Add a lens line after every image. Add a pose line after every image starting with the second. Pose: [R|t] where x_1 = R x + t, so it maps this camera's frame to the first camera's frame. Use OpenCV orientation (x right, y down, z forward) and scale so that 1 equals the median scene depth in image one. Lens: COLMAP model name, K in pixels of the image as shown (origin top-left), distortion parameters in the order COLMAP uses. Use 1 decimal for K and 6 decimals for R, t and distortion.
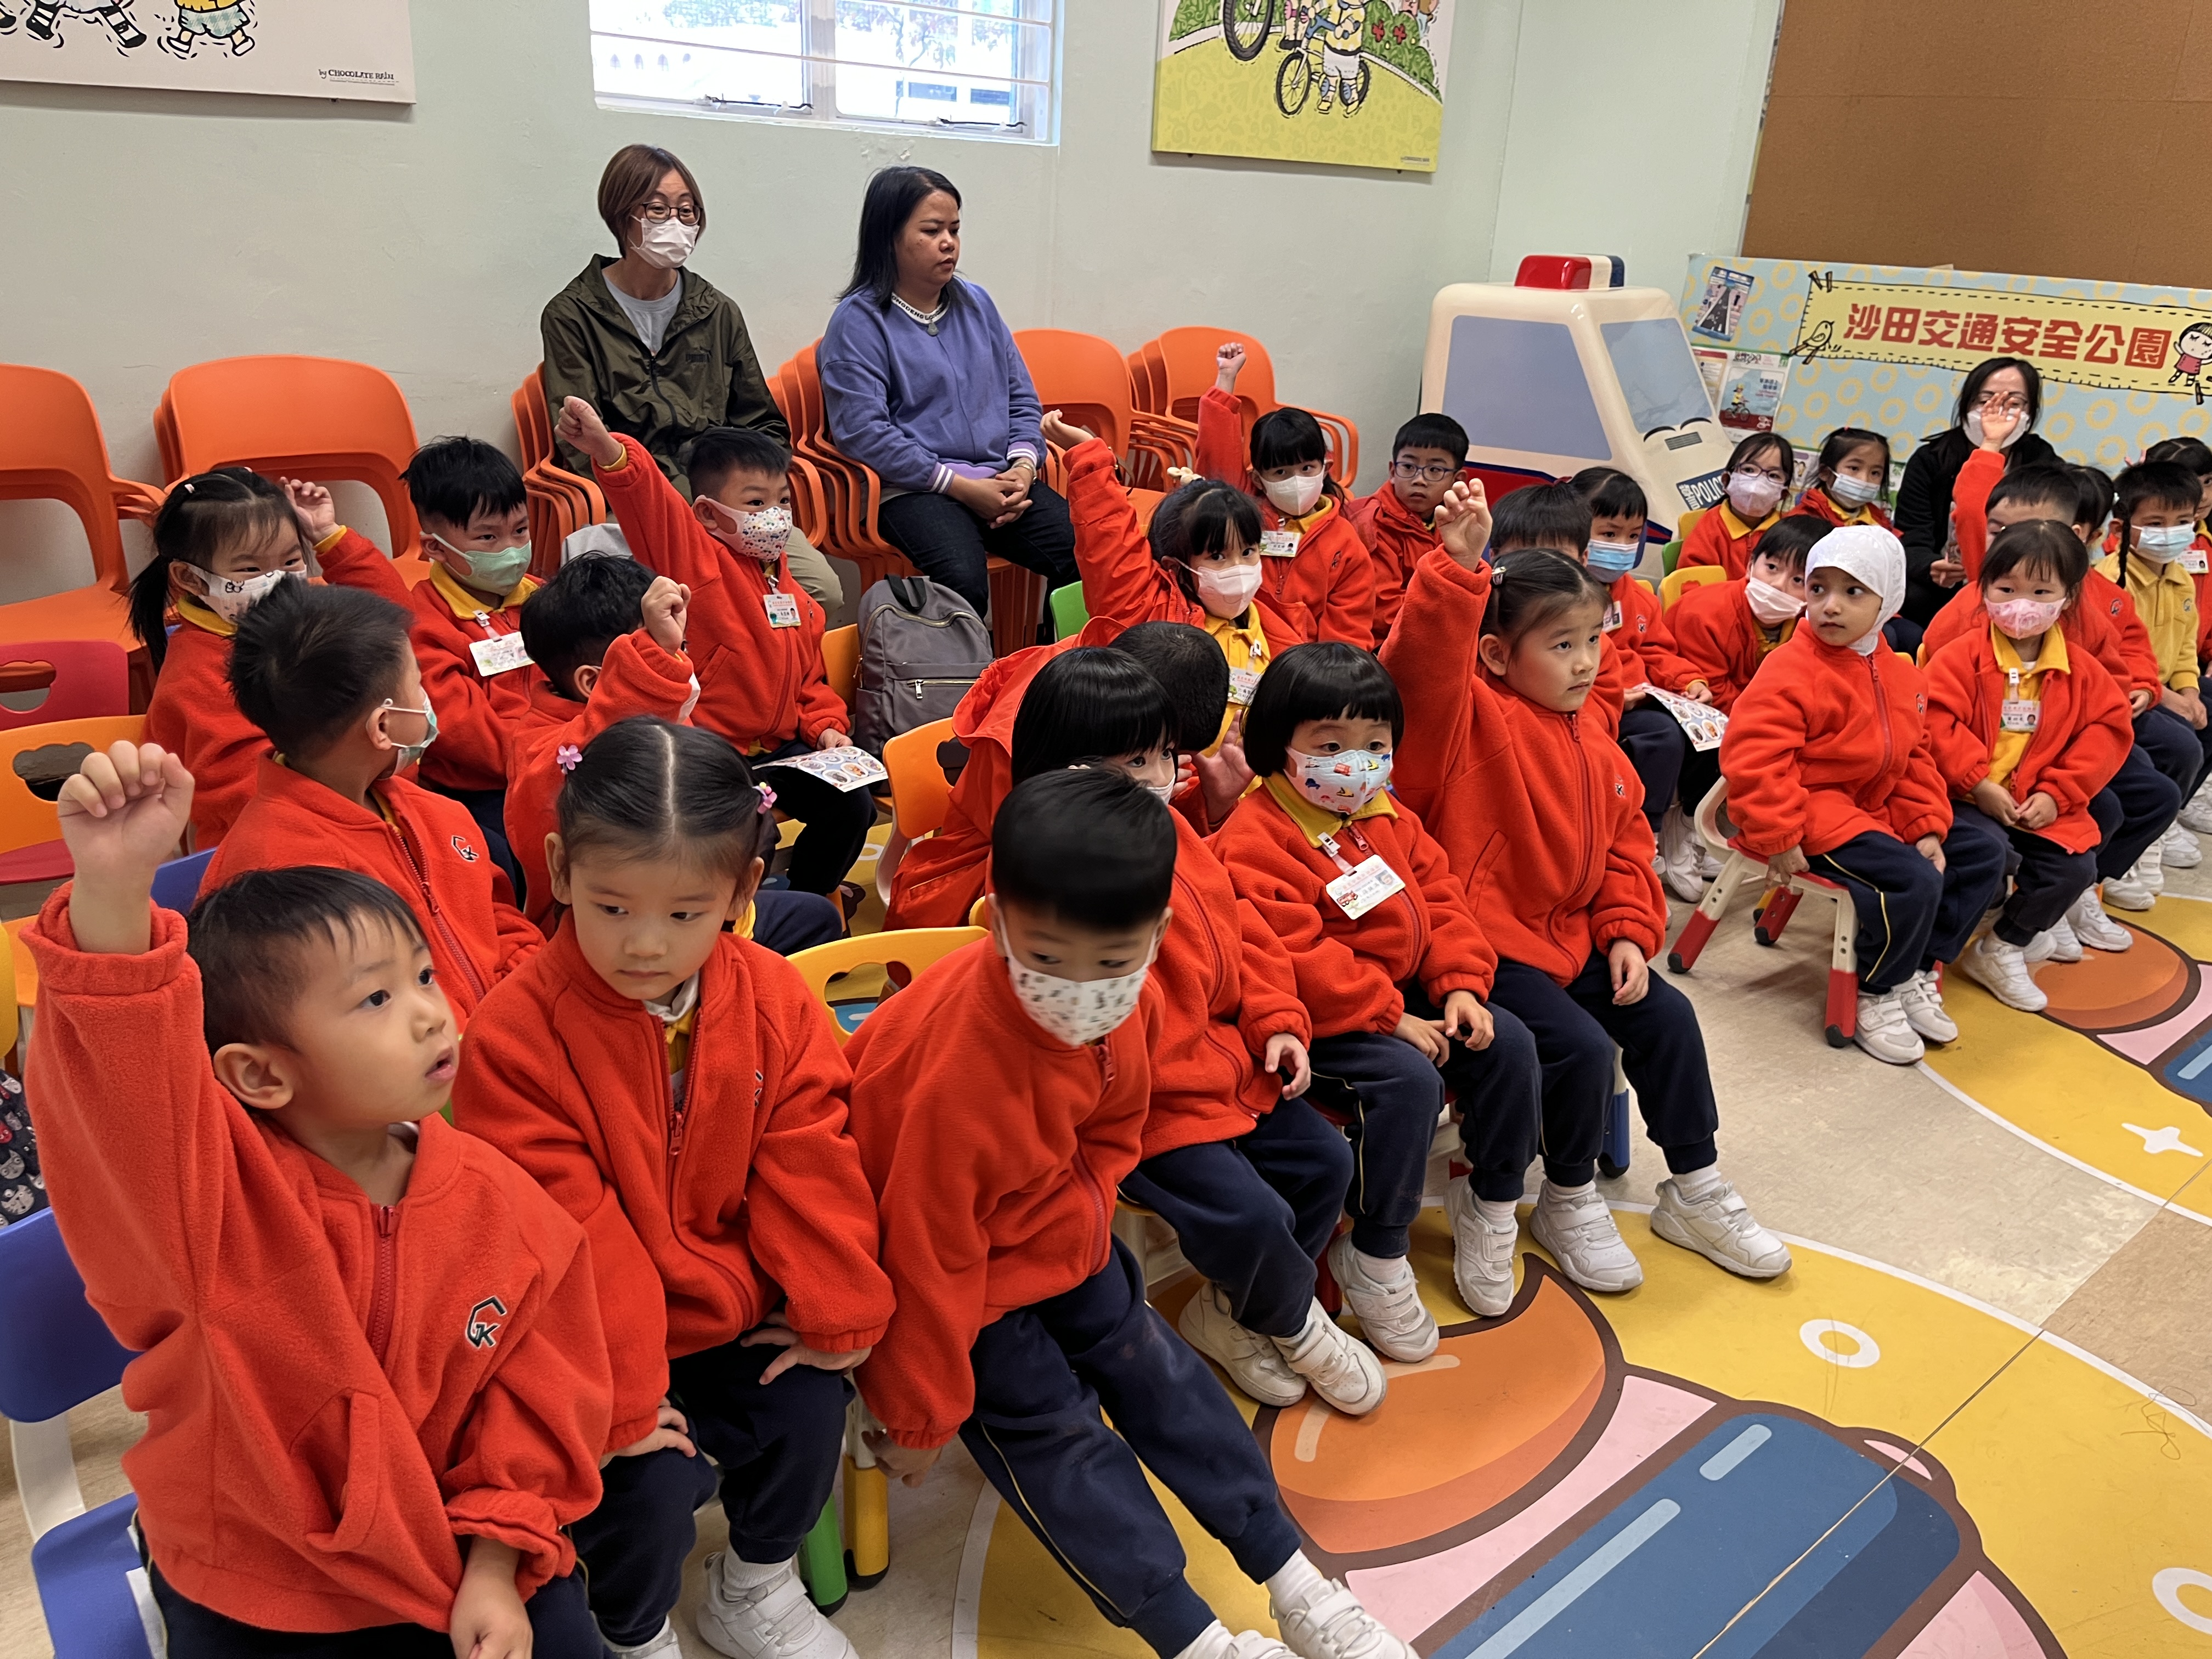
lens RADIAL K [[1678.7, 0, 1106.0], [0, 1678.7, 829.5], [0, 0, 1]] dist [0.070683, -0.107906]
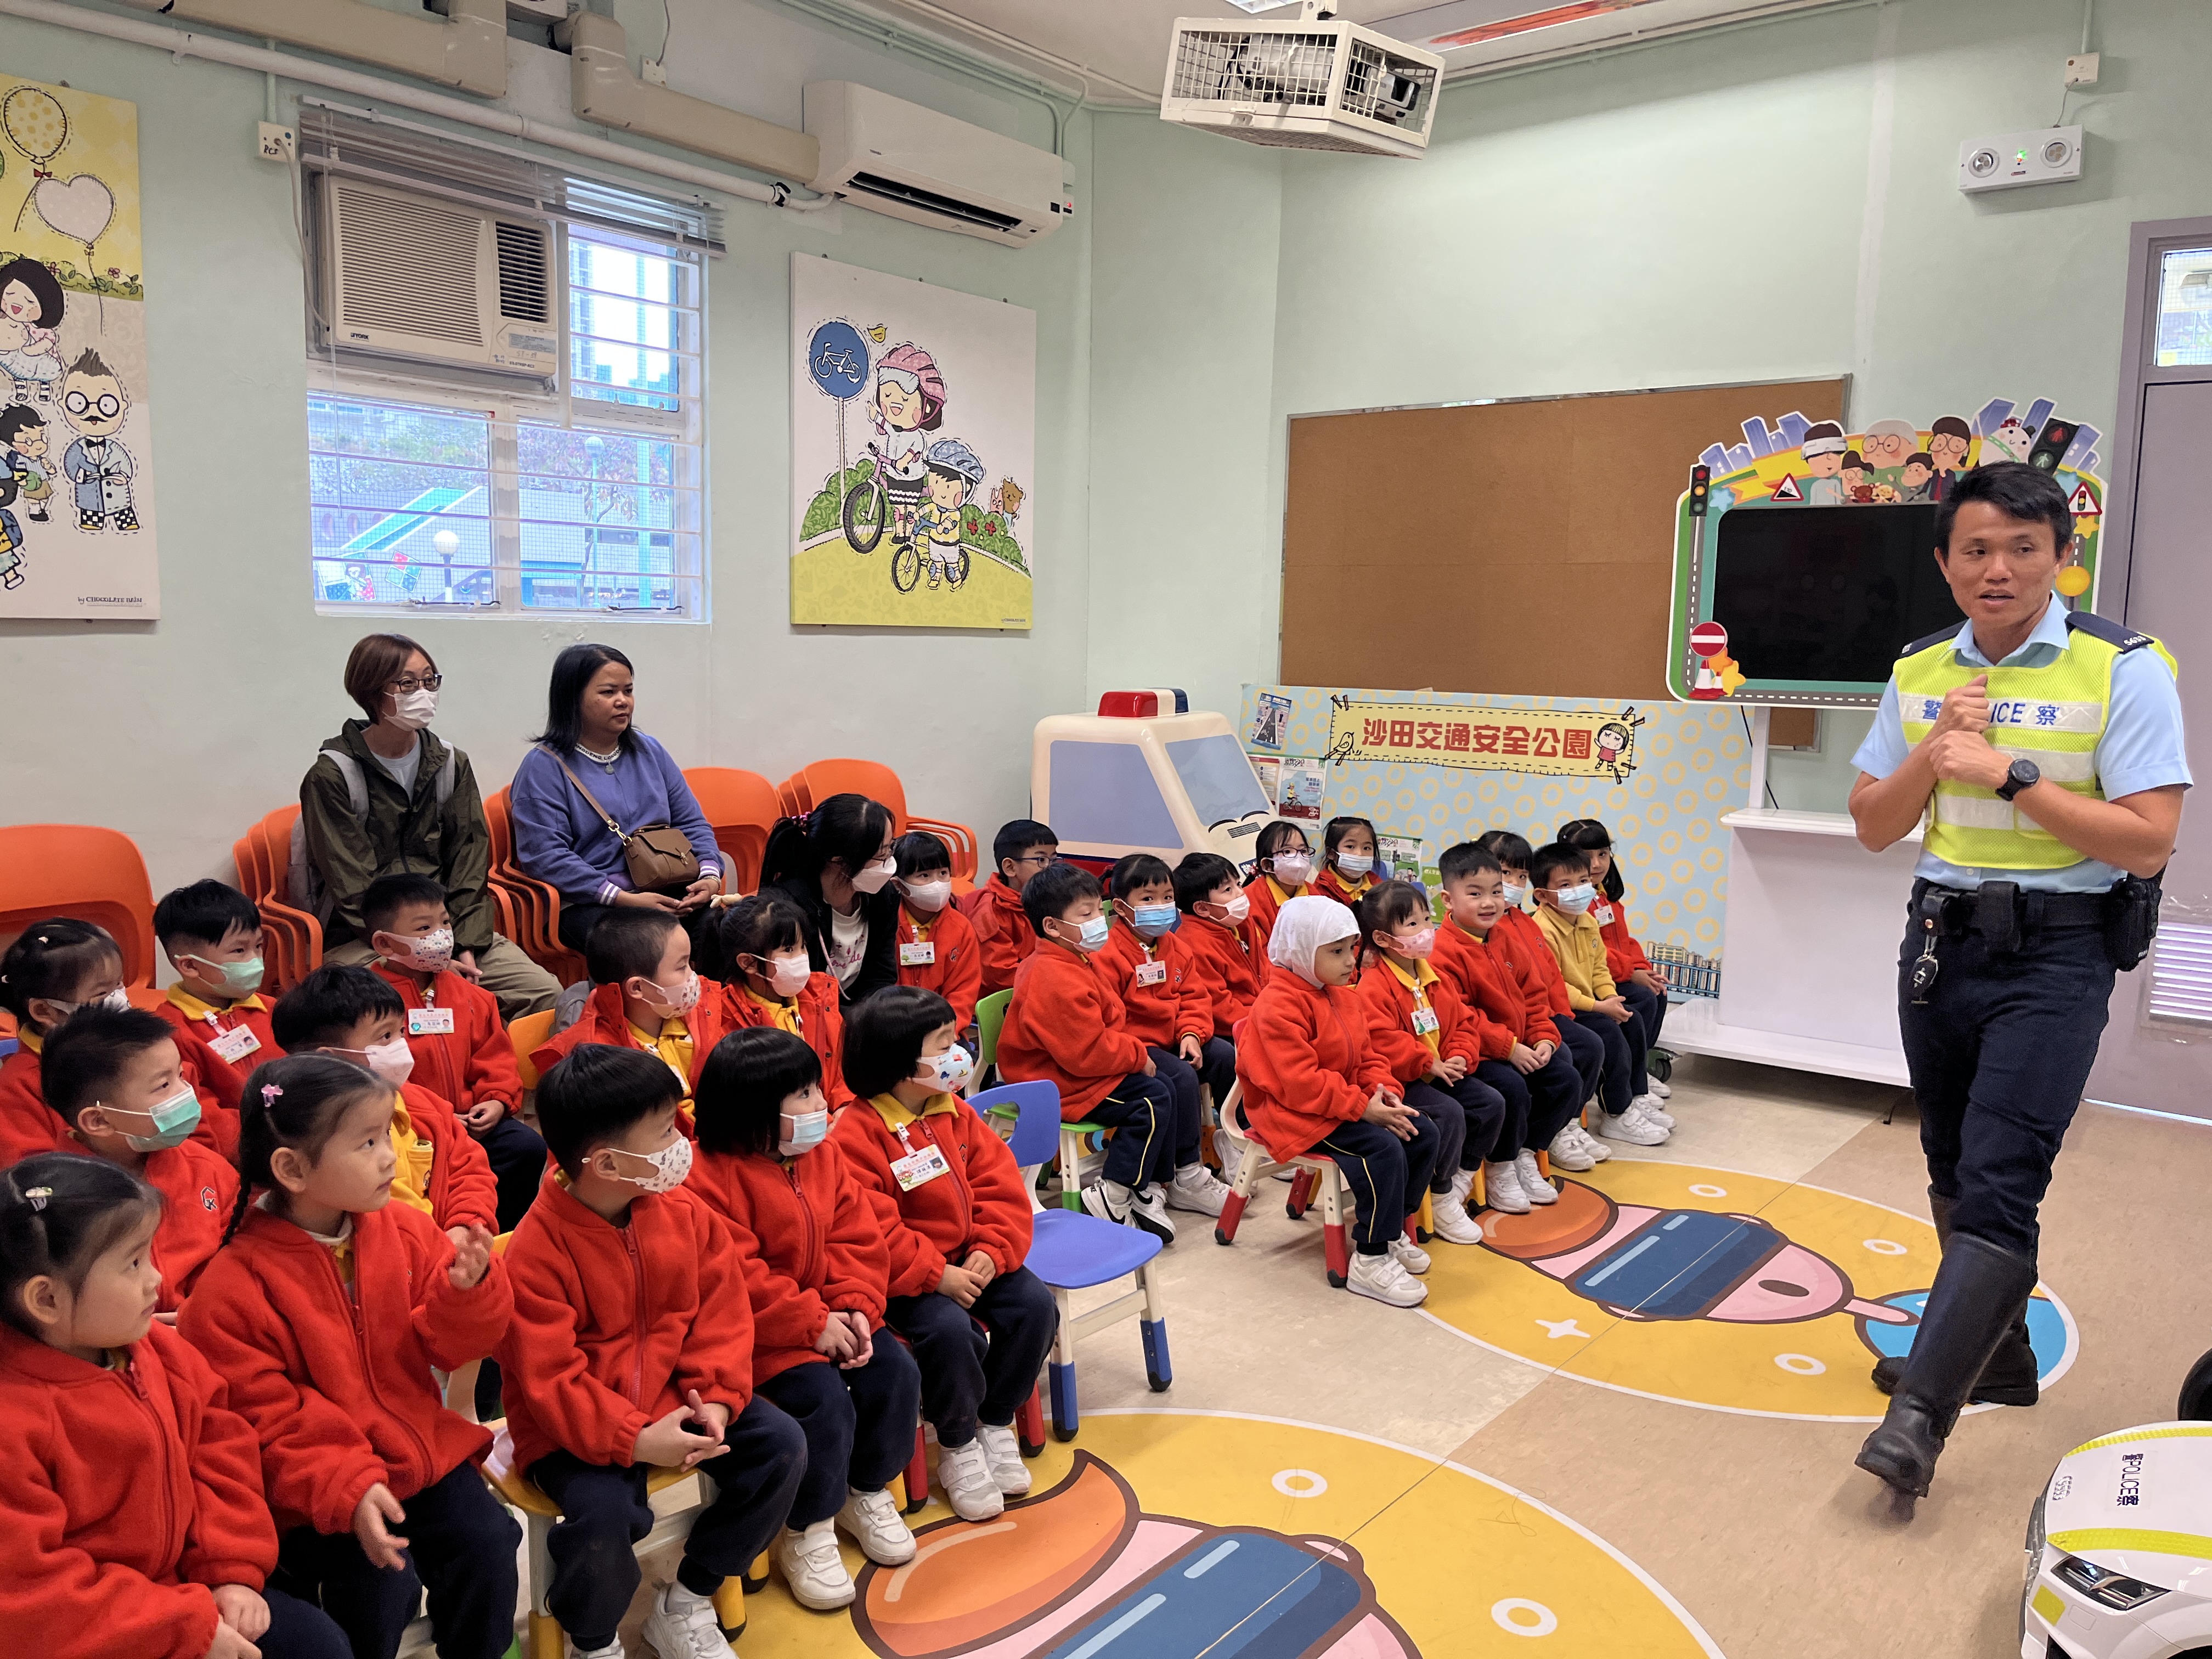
lens RADIAL K [[1678.7, 0, 1106.0], [0, 1678.7, 829.5], [0, 0, 1]] dist [0.070683, -0.107906]
pose [[0.983493, -0.049163, 0.174142, 0.054774], [0.087868, 0.971056, -0.222104, 0.064071], [-0.158182, 0.233739, 0.959346, -0.305970]]
